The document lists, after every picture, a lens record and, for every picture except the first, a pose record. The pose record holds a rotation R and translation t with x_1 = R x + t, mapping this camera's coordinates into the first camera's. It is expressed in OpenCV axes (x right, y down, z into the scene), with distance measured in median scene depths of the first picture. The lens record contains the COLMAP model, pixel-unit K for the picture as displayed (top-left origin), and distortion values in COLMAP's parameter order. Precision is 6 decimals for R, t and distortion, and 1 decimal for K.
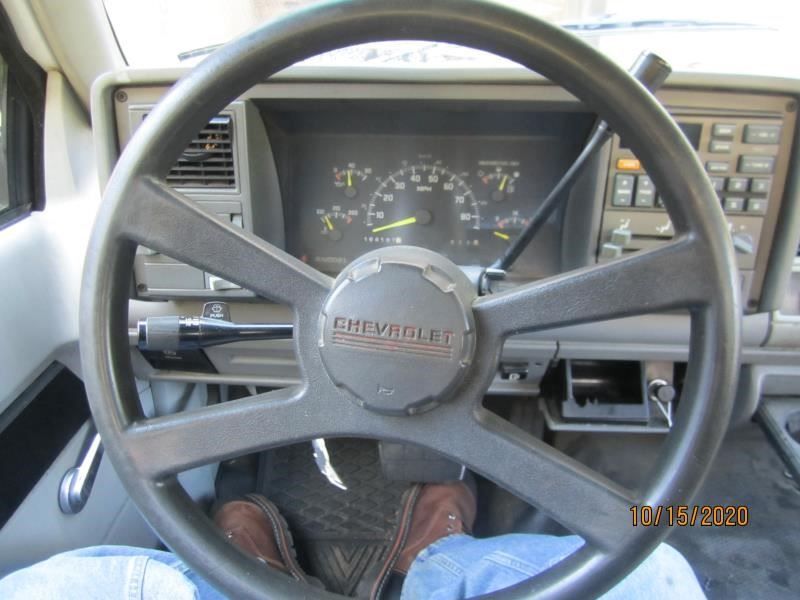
lens RADIAL K [[667.6, 0, 400.0], [0, 667.6, 300.0], [0, 0, 1]] dist [-0.051831, 0.006229]
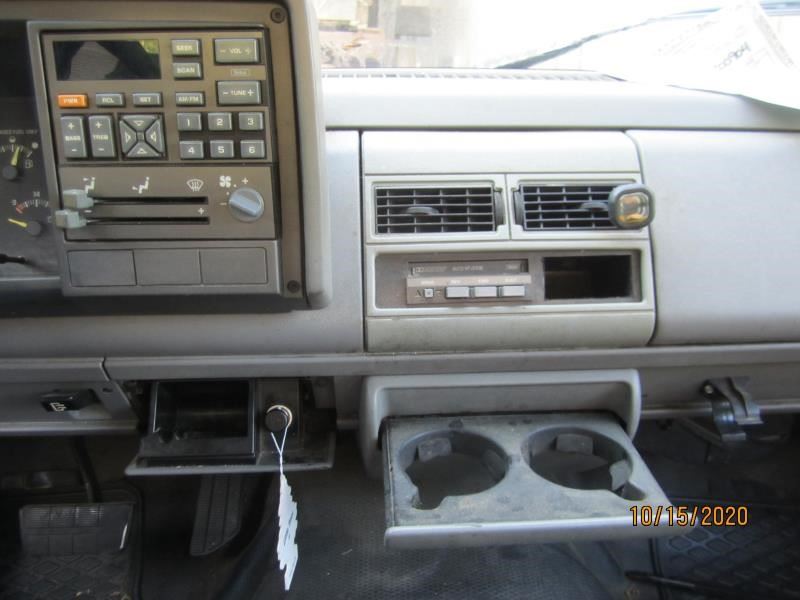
lens RADIAL K [[667.6, 0, 400.0], [0, 667.6, 300.0], [0, 0, 1]] dist [-0.051831, 0.006229]
pose [[0.993127, -0.042894, 0.108901, 0.513687], [0.052952, 0.994422, -0.091217, 0.086887], [-0.104381, 0.096357, 0.989859, 0.207819]]
